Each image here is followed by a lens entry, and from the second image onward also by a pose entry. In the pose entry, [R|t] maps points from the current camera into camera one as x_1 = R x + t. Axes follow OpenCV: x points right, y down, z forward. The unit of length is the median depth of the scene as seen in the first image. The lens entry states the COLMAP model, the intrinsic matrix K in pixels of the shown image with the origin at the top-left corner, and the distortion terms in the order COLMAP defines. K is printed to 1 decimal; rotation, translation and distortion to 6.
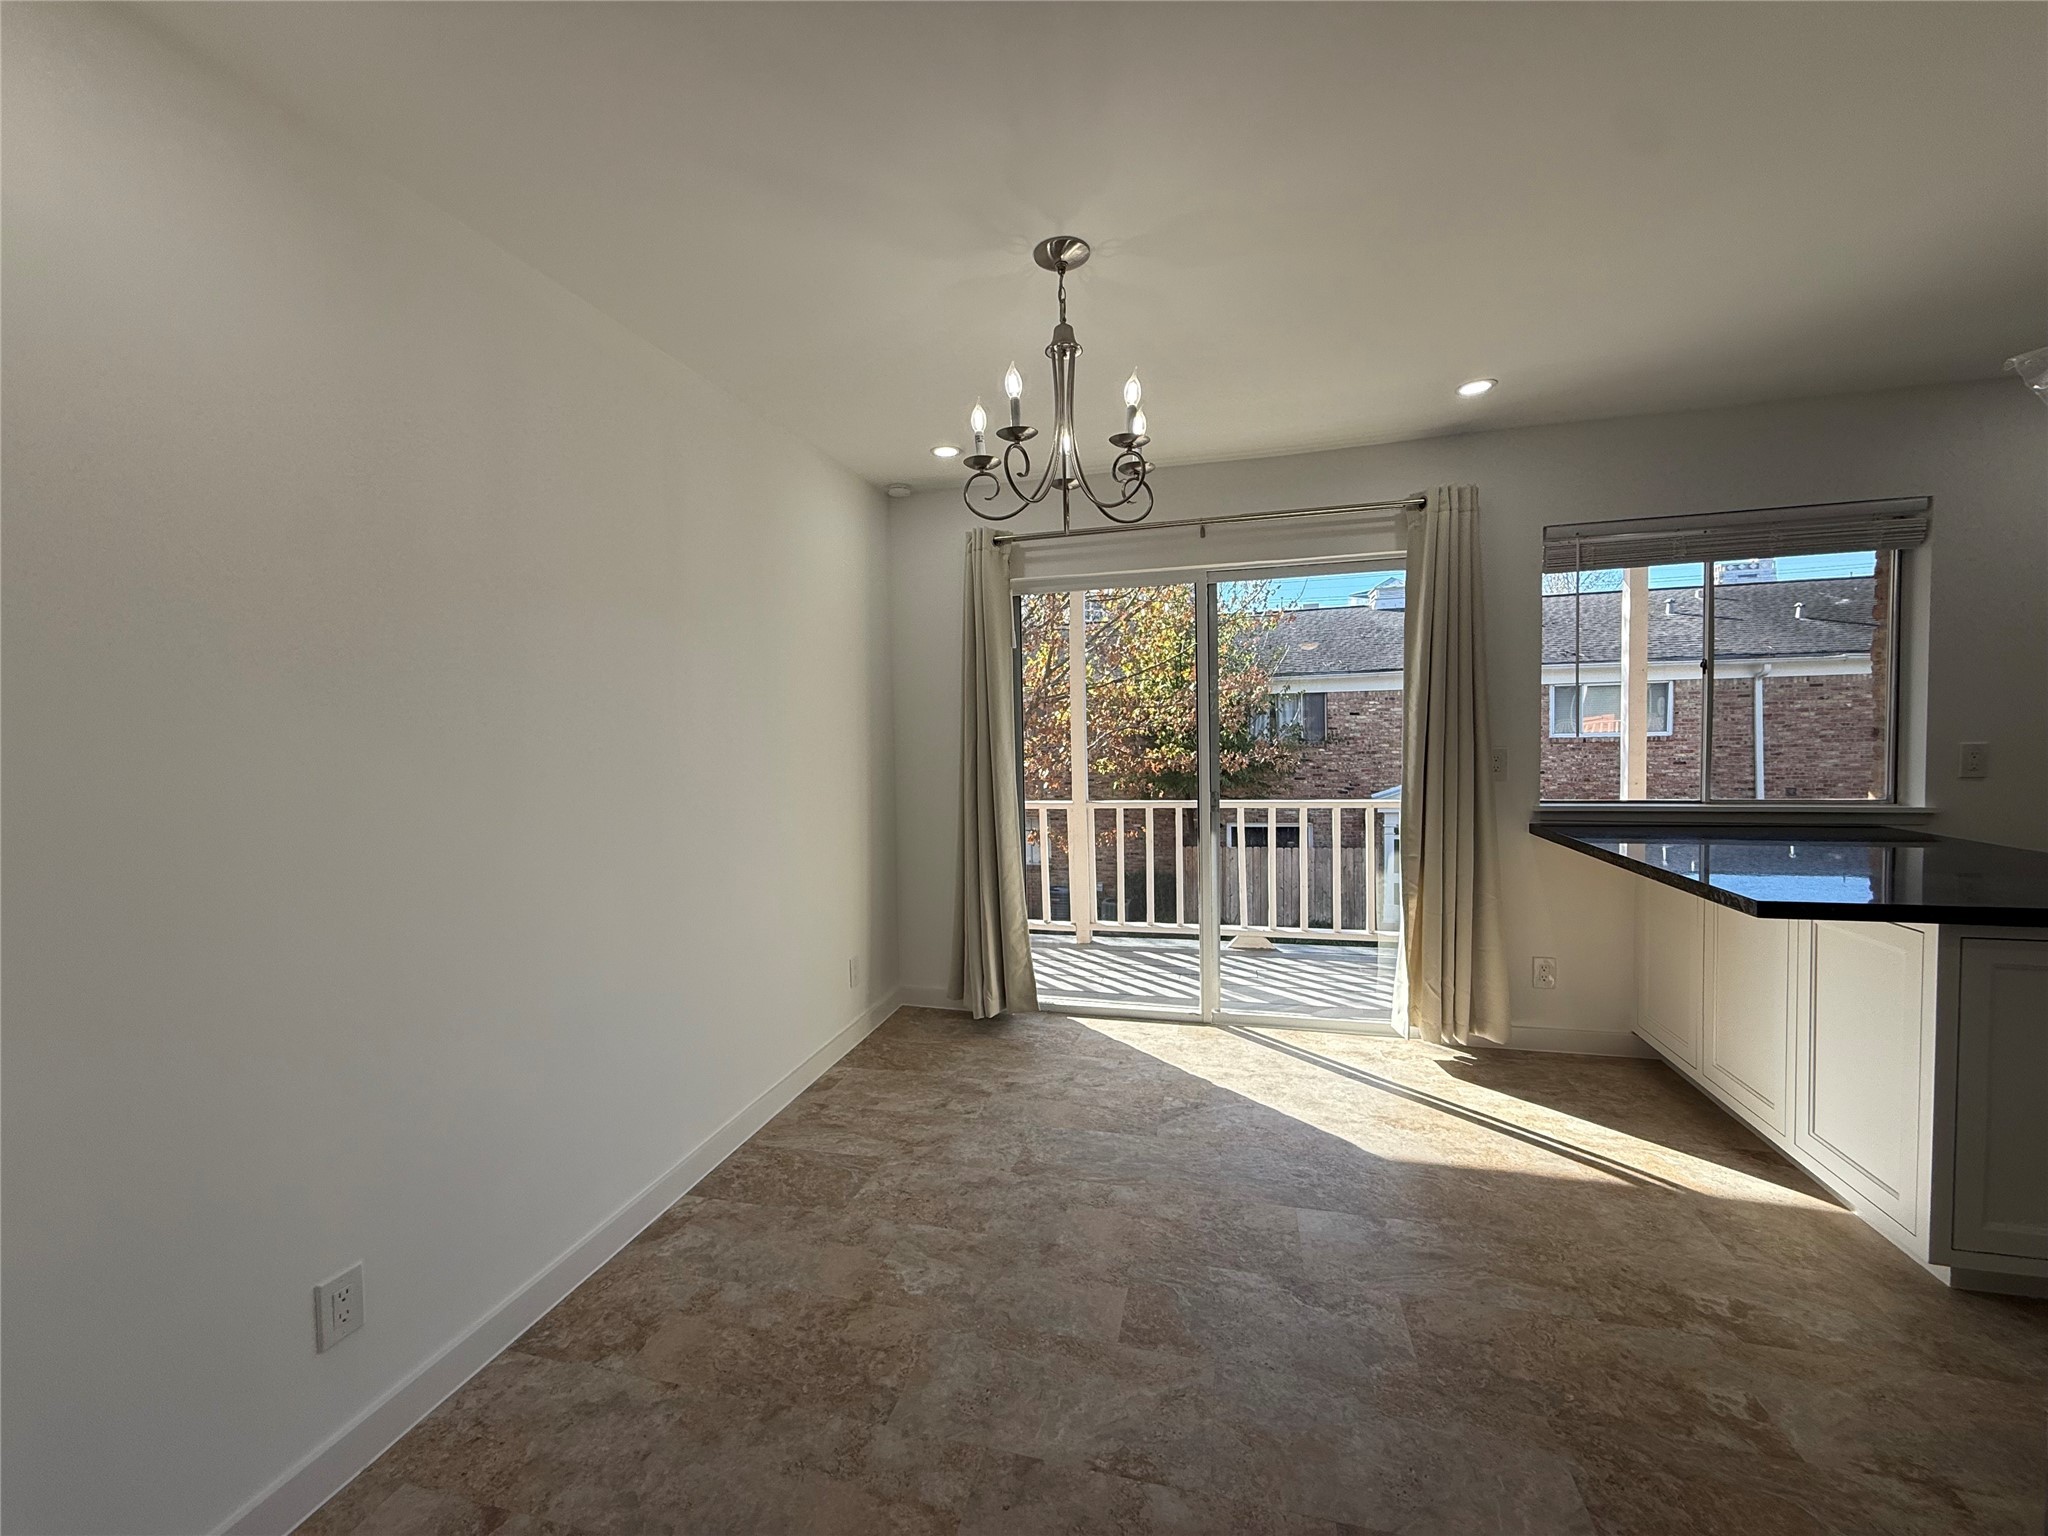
lens RADIAL K [[815.4, 0, 1021.4], [0, 815.4, 767.9], [0, 0, 1]] dist [0.000223, -0.000081]
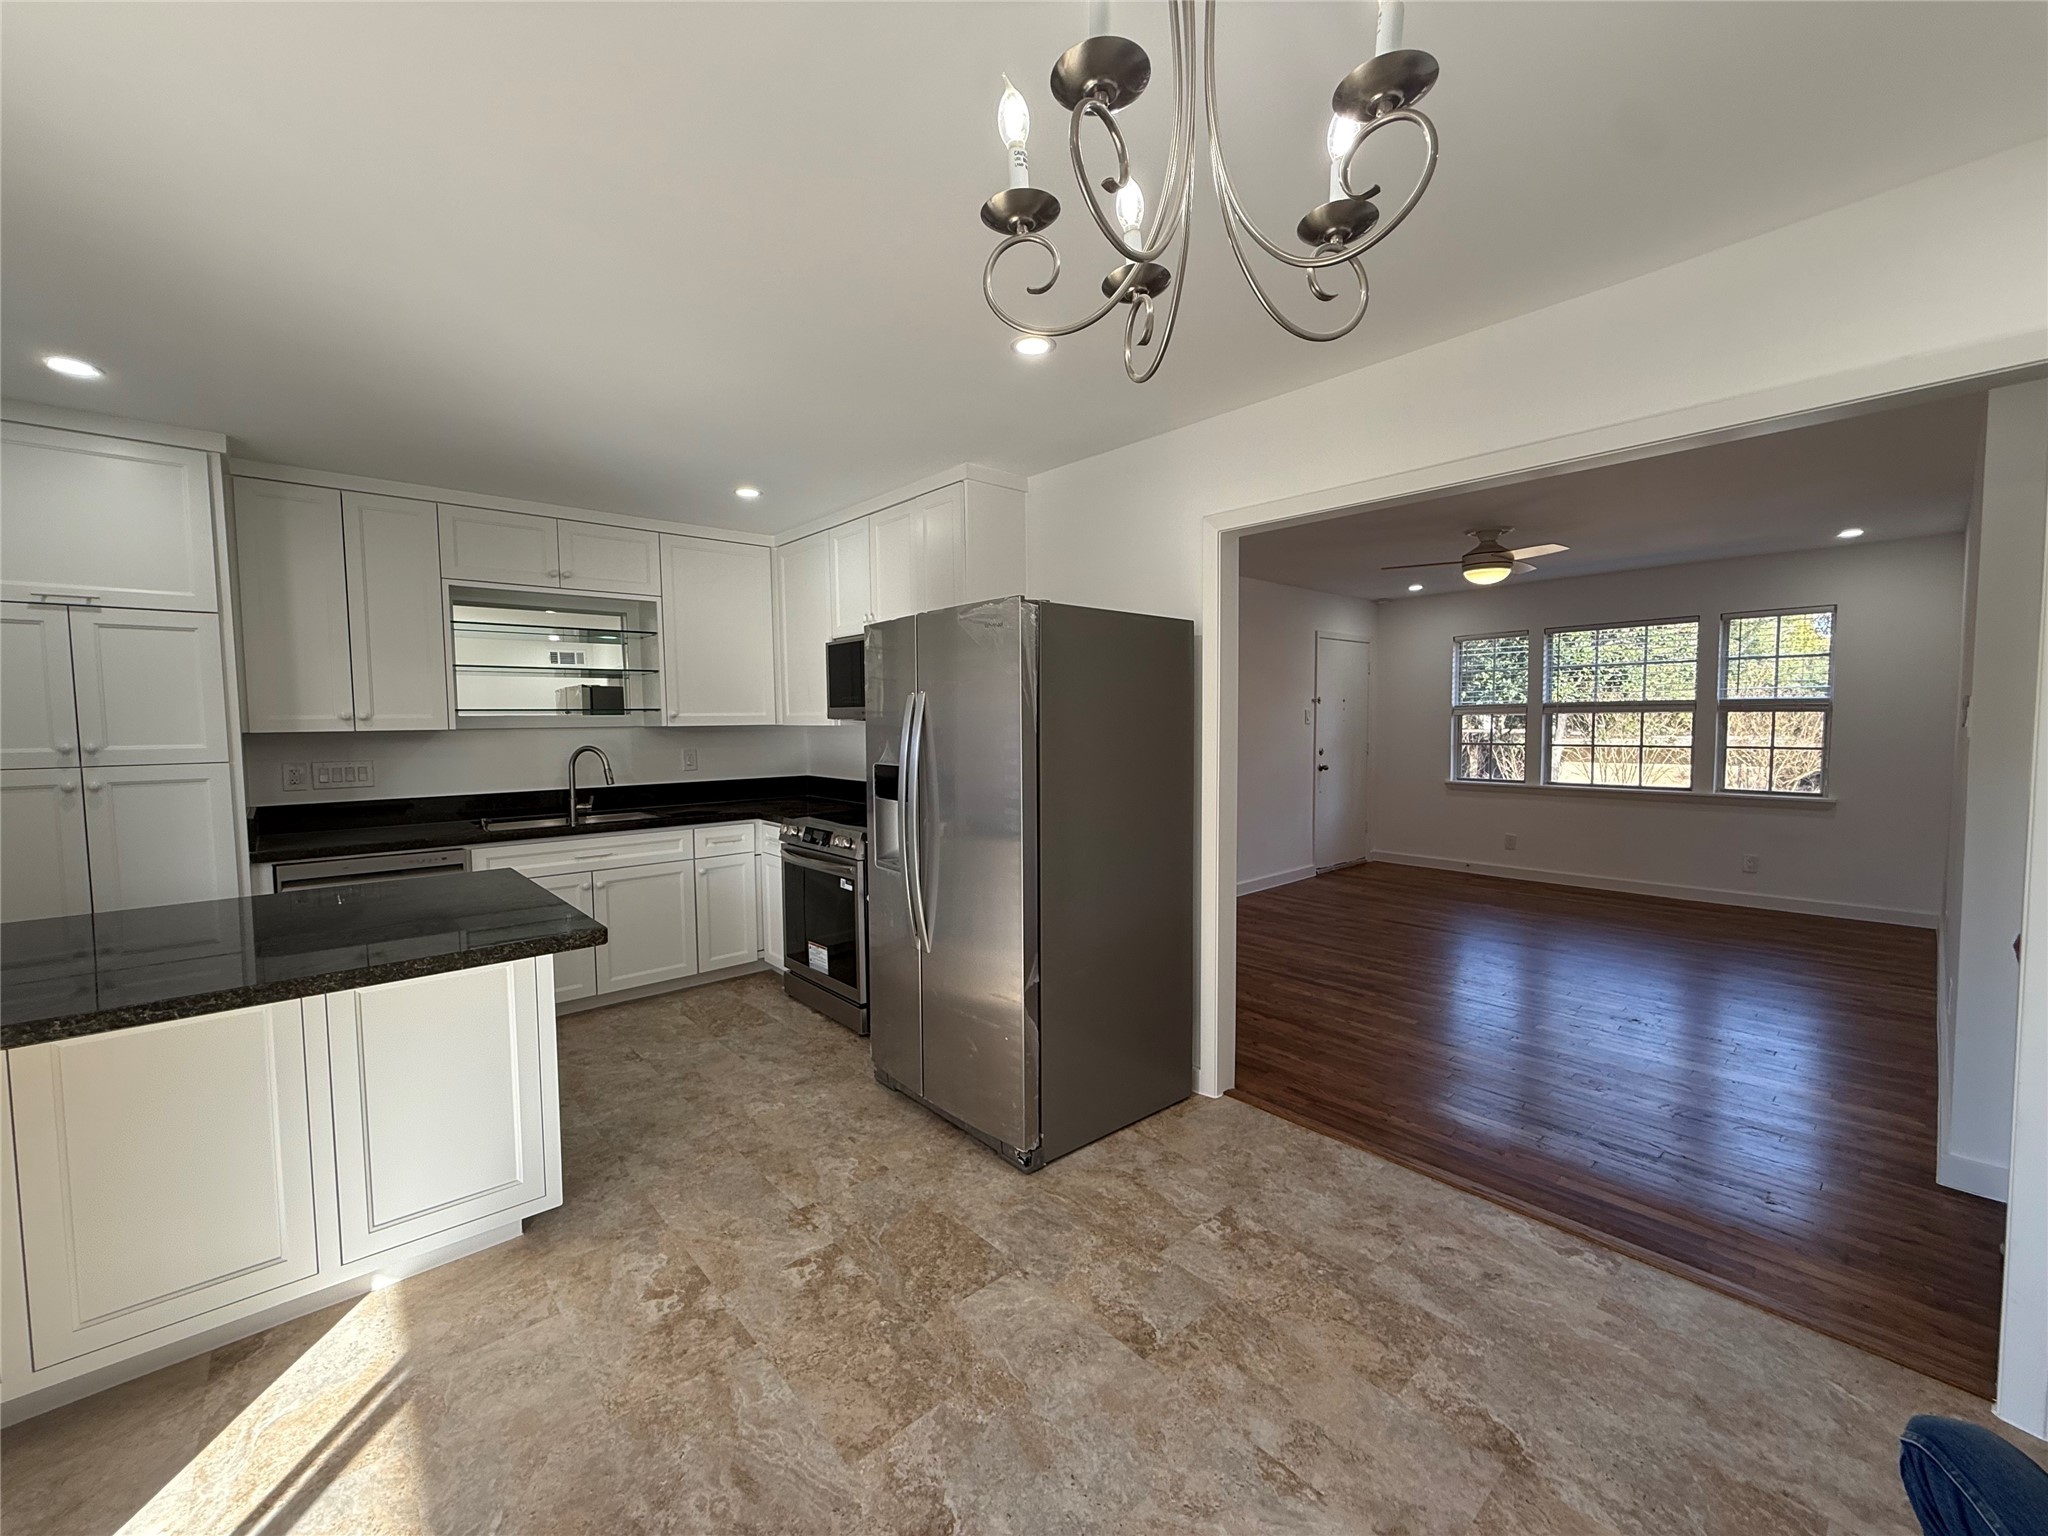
lens RADIAL K [[815.4, 0, 1021.4], [0, 815.4, 767.9], [0, 0, 1]] dist [0.000223, -0.000081]
pose [[-0.833418, 0.000826, 0.552643, -0.115565], [0.055131, 0.995135, 0.081653, -0.089773], [-0.549887, 0.098518, -0.829409, 1.421595]]
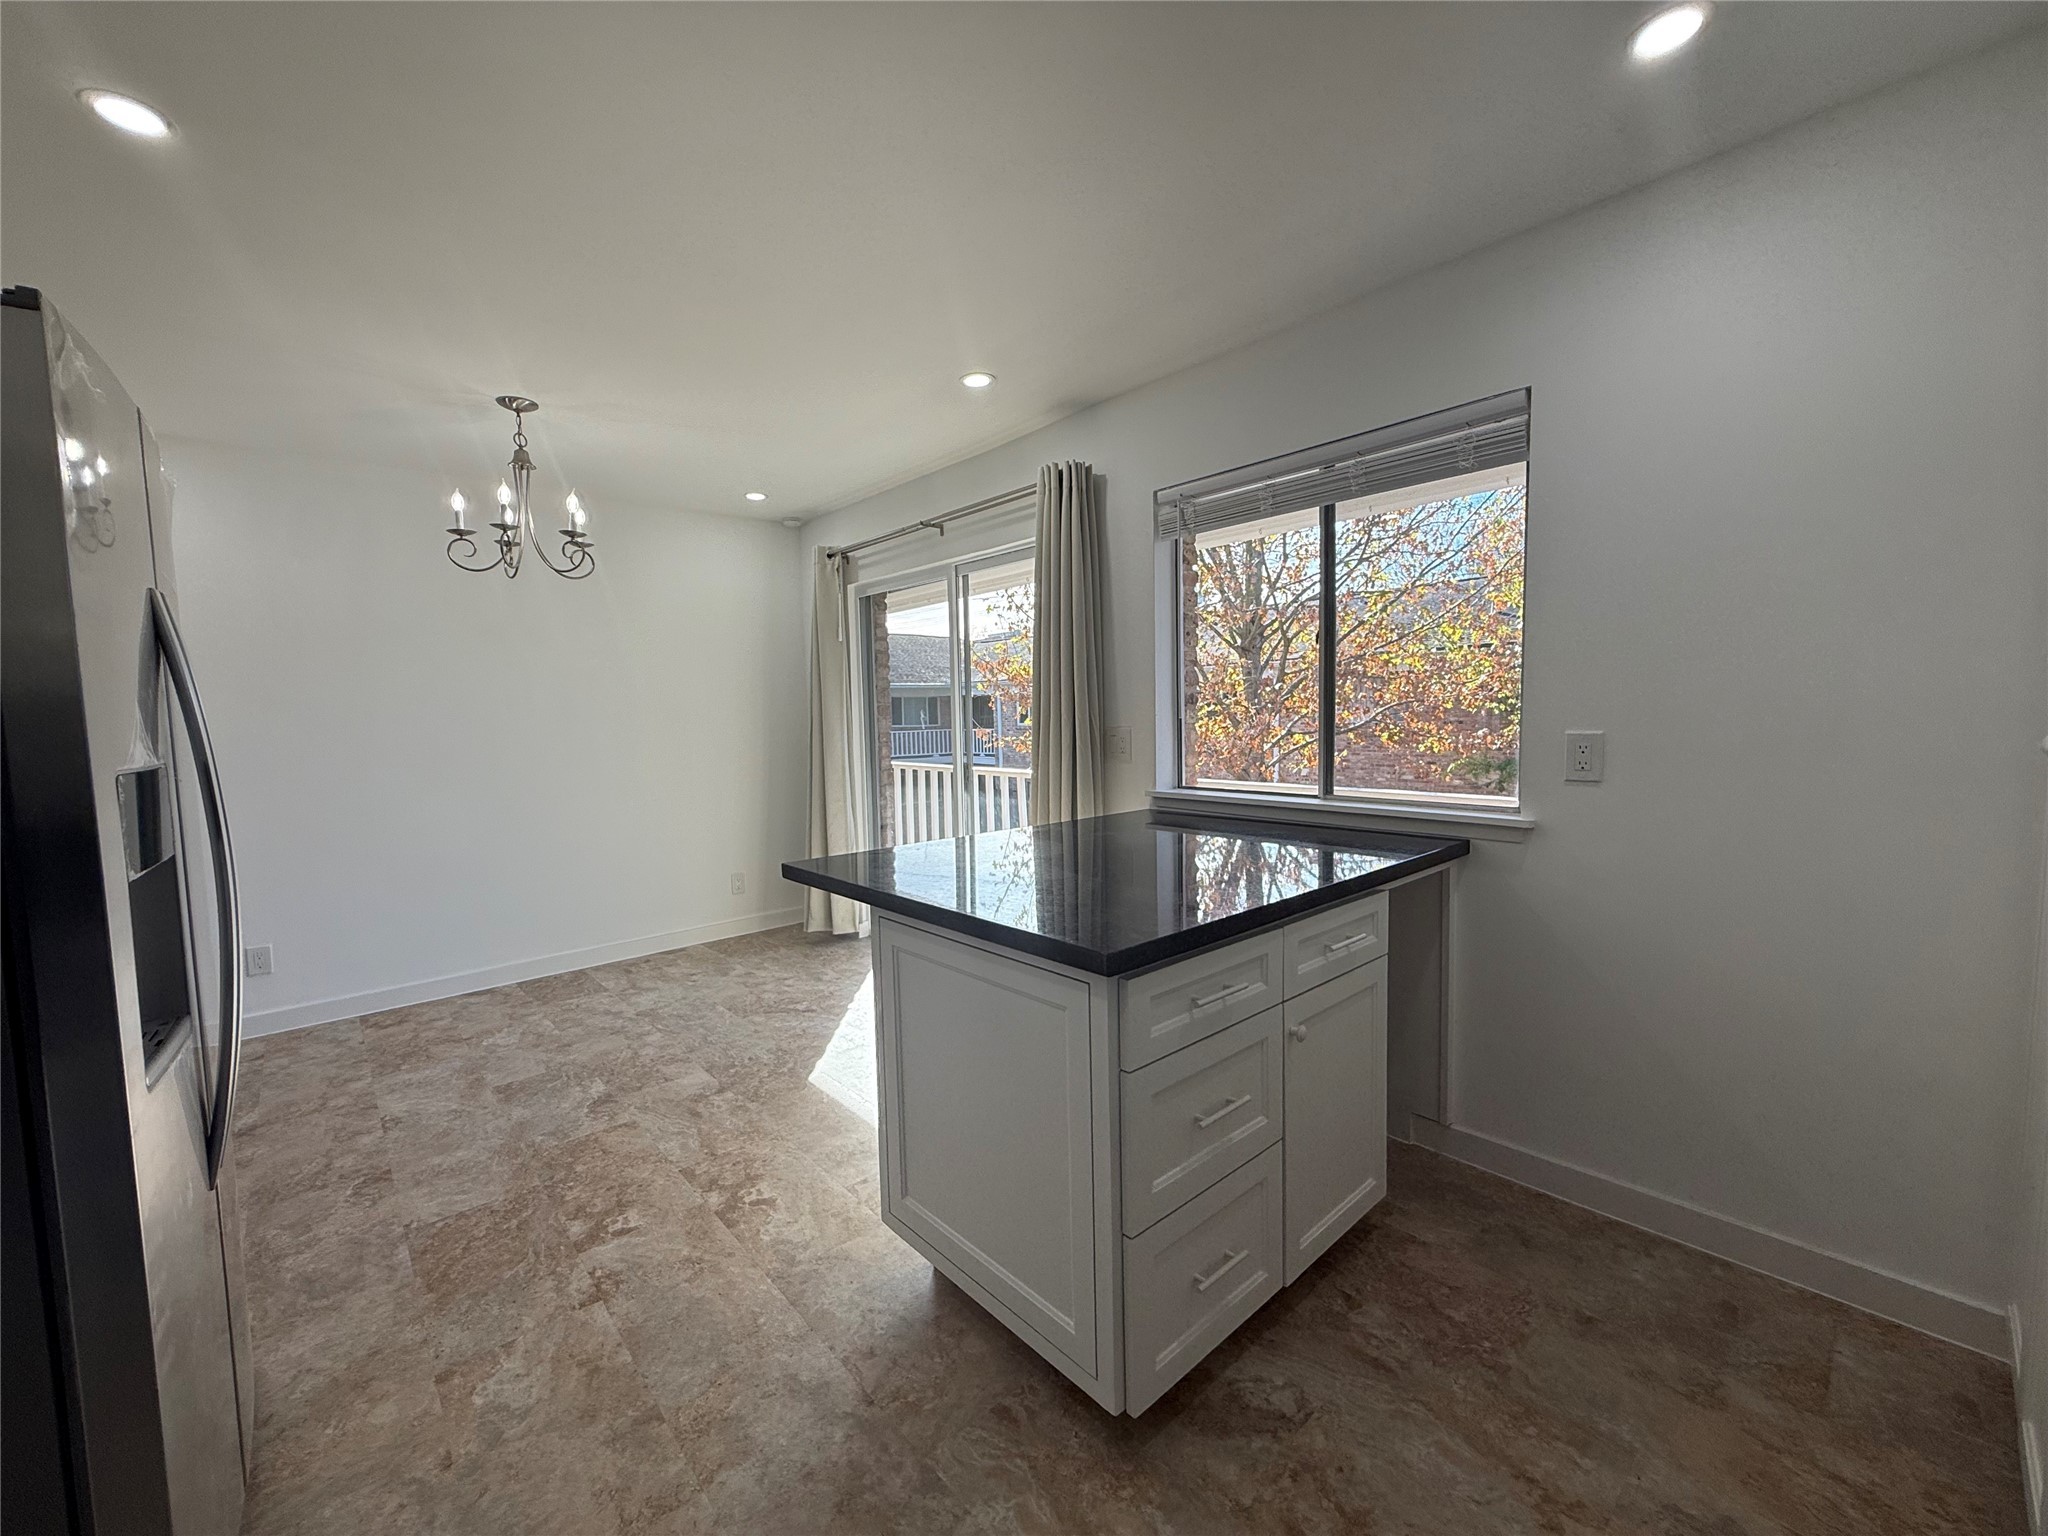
lens RADIAL K [[815.4, 0, 1021.4], [0, 815.4, 767.9], [0, 0, 1]] dist [0.000223, -0.000081]
pose [[0.833473, 0.043405, -0.550853, 1.651114], [-0.023960, 0.998811, 0.042448, -0.025455], [0.552040, -0.022181, 0.833522, 0.210185]]
